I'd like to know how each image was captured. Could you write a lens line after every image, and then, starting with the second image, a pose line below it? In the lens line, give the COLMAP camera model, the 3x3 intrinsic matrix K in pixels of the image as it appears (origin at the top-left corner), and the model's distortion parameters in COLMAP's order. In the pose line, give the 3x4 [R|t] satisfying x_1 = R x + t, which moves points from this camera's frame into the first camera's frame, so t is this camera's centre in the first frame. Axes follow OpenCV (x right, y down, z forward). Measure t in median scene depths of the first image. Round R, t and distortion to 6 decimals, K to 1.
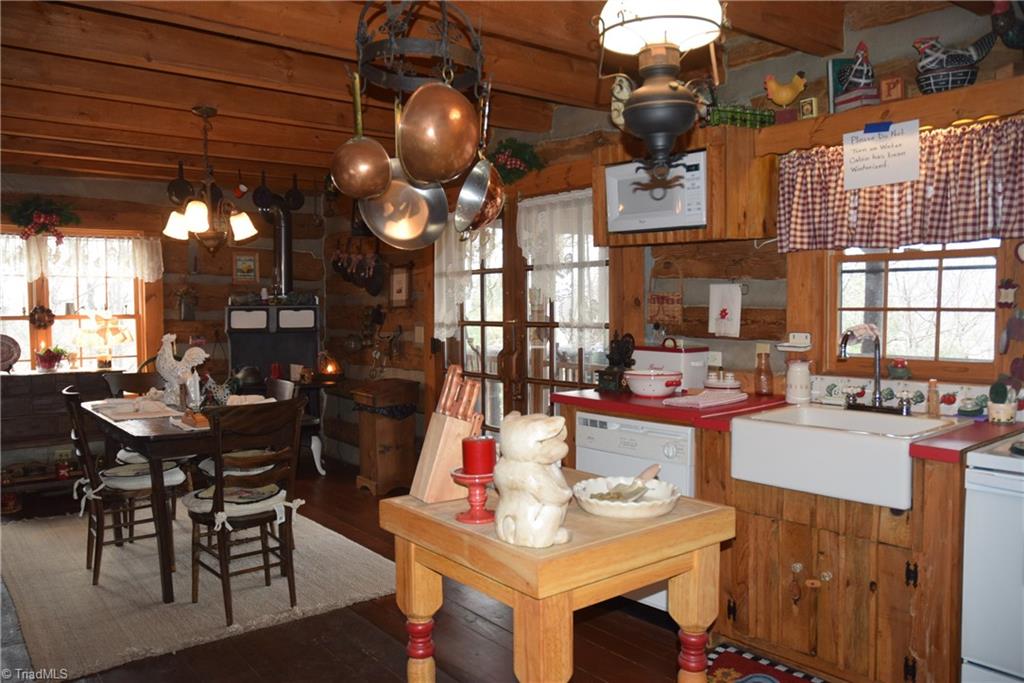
lens RADIAL K [[775.4, 0, 490.0], [0, 775.4, 339.8], [0, 0, 1]] dist [-0.026390, 0.000070]
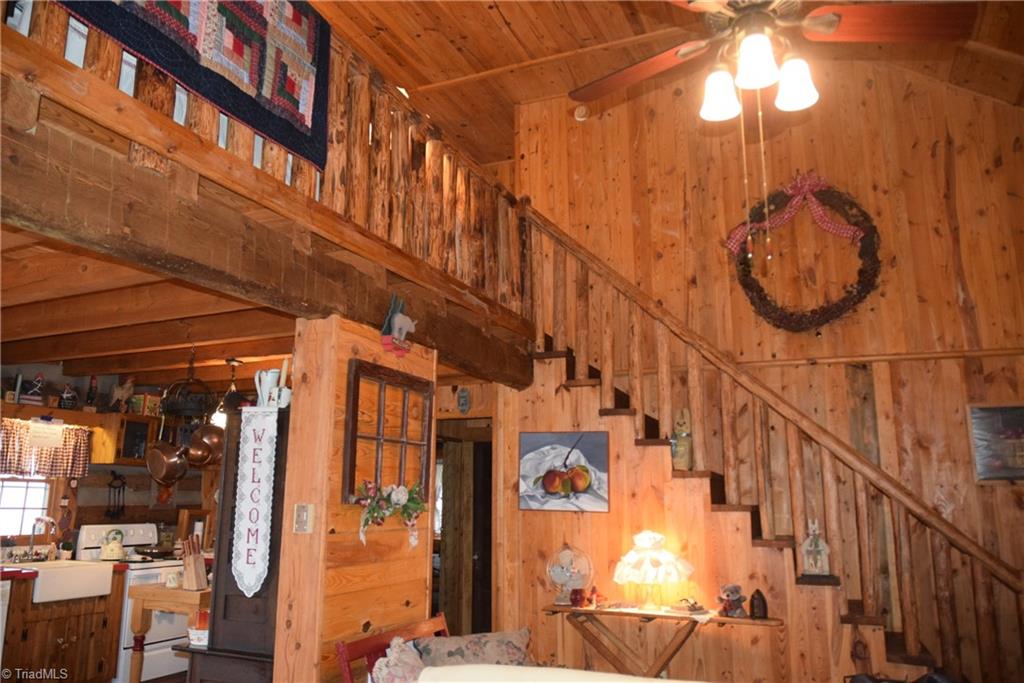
lens RADIAL K [[784.2, 0, 510.7], [0, 784.2, 328.1], [0, 0, 1]] dist [-0.045236, -0.001629]
pose [[-0.476322, 0.192852, 0.857861, -1.003729], [0.038137, 0.979263, -0.198969, -0.029675], [-0.878444, -0.062057, -0.473799, 0.477831]]
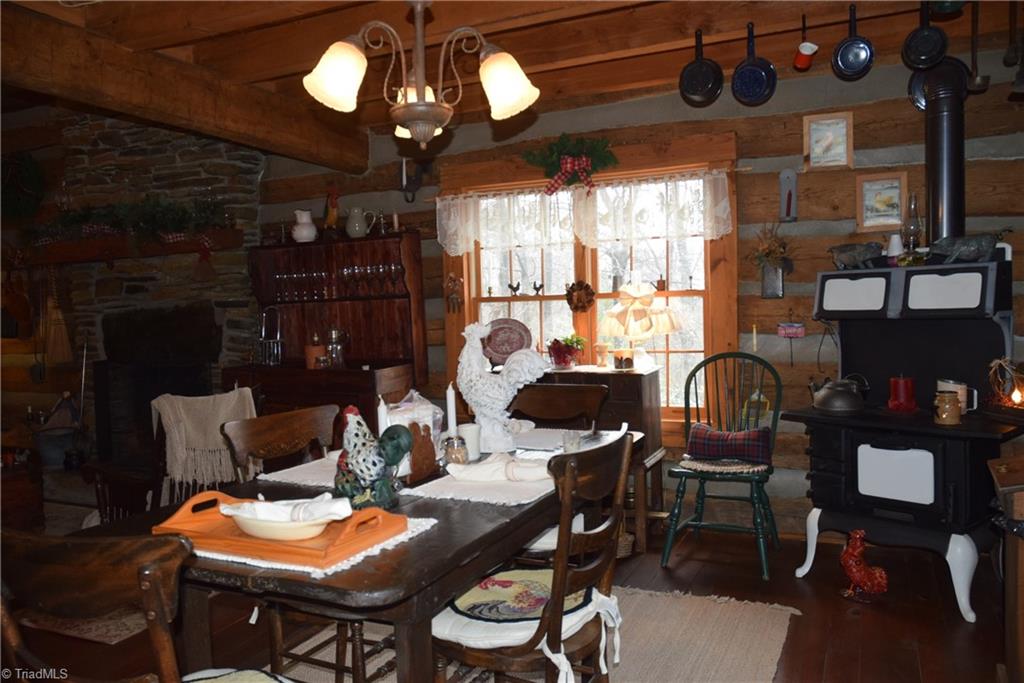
lens RADIAL K [[772.3, 0, 512.0], [0, 772.3, 341.5], [0, 0, 1]] dist [-0.038040, -0.002175]
pose [[0.464881, 0.038038, -0.884556, 0.066064], [-0.008181, 0.999219, 0.038669, -0.013742], [0.885335, -0.010740, 0.464829, 0.614493]]
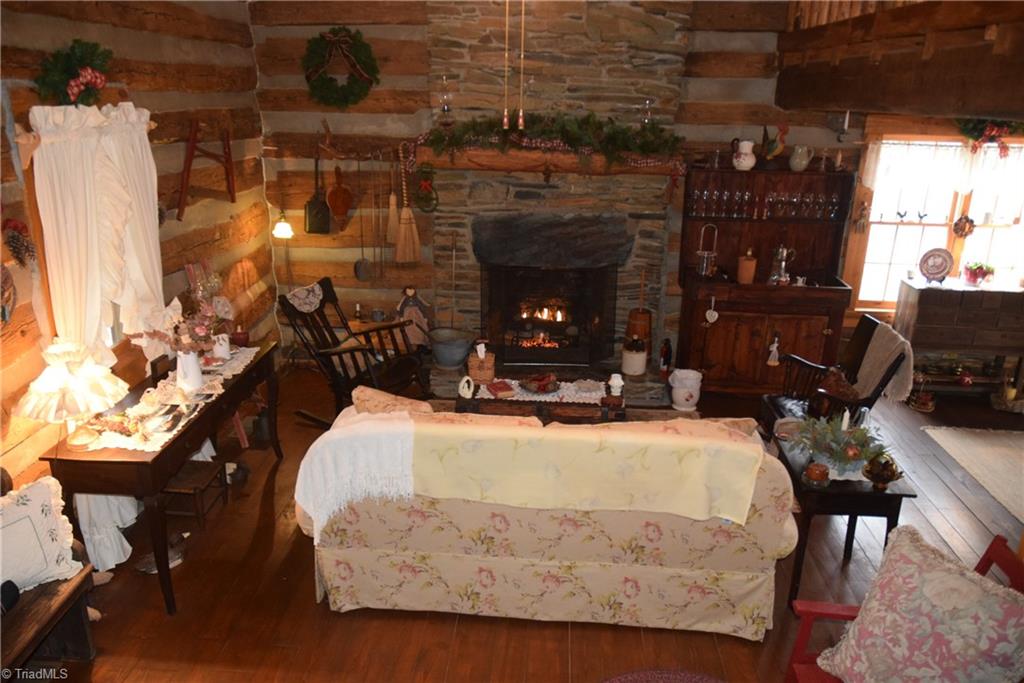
lens RADIAL K [[793.4, 0, 506.9], [0, 793.4, 347.0], [0, 0, 1]] dist [-0.031777, 0.000518]
pose [[0.753628, 0.232784, -0.614701, -0.378290], [-0.053157, 0.953709, 0.295995, -0.163339], [0.655149, -0.190394, 0.731116, -0.220064]]
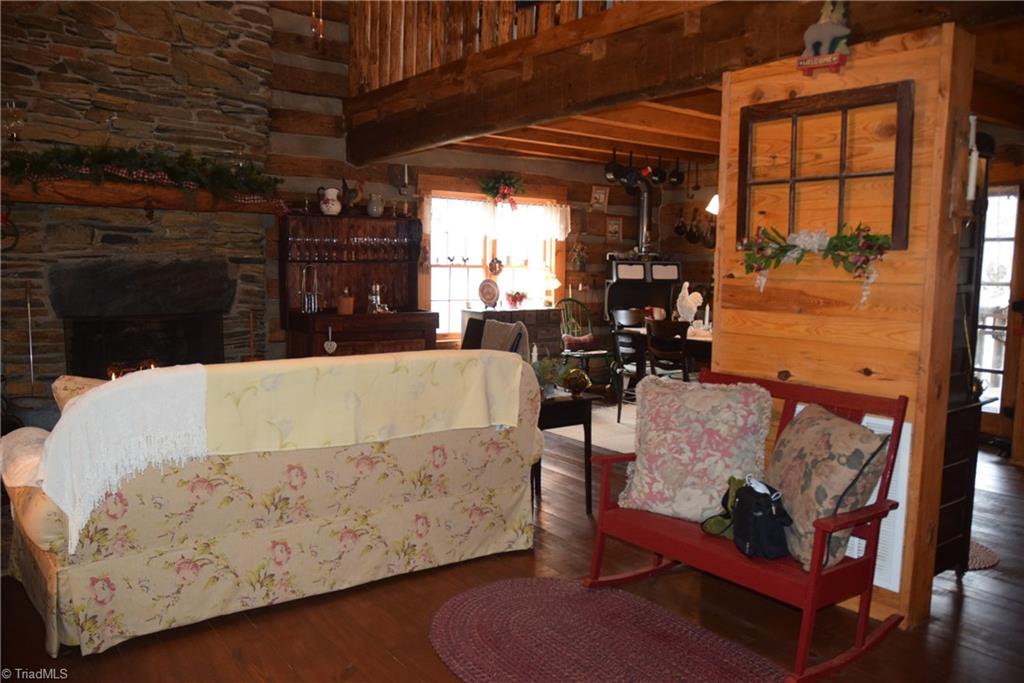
lens RADIAL K [[789.0, 0, 512.0], [0, 789.0, 341.5], [0, 0, 1]] dist [-0.043276, 0.004547]
pose [[0.999712, 0.023957, -0.001667, -0.579339], [-0.023816, 0.997968, 0.059101, 0.018687], [0.003080, -0.059044, 0.998251, -0.345930]]
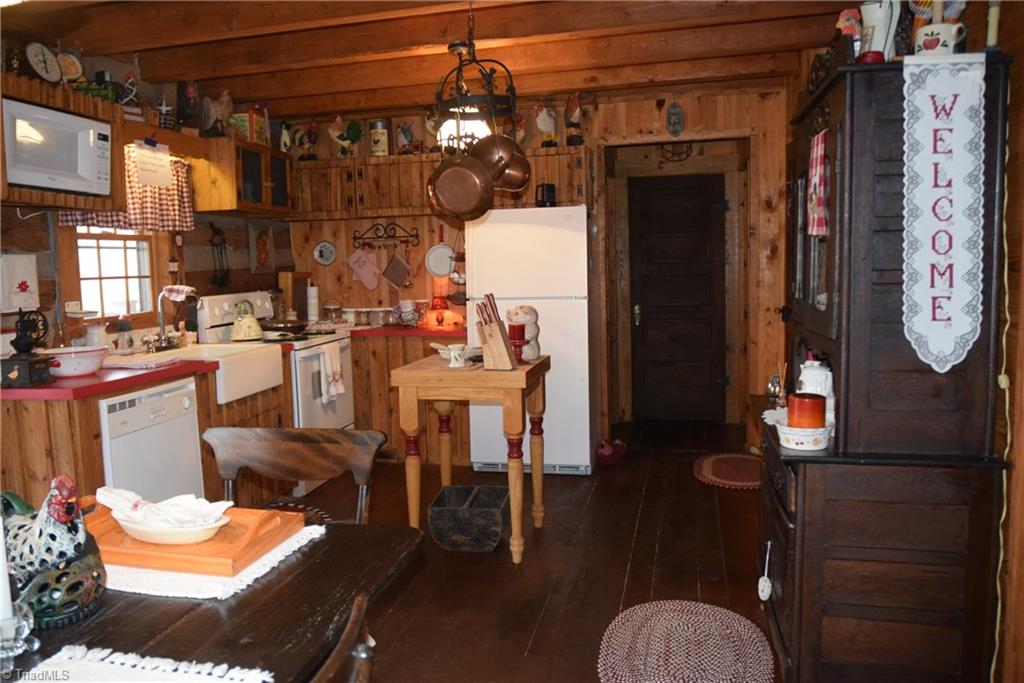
lens RADIAL K [[775.4, 0, 490.0], [0, 775.4, 339.8], [0, 0, 1]] dist [-0.026390, 0.000070]
pose [[-0.620210, -0.052272, 0.782693, -0.507573], [0.070429, 0.990037, 0.121928, -0.028383], [-0.781268, 0.130745, -0.610349, 0.747212]]
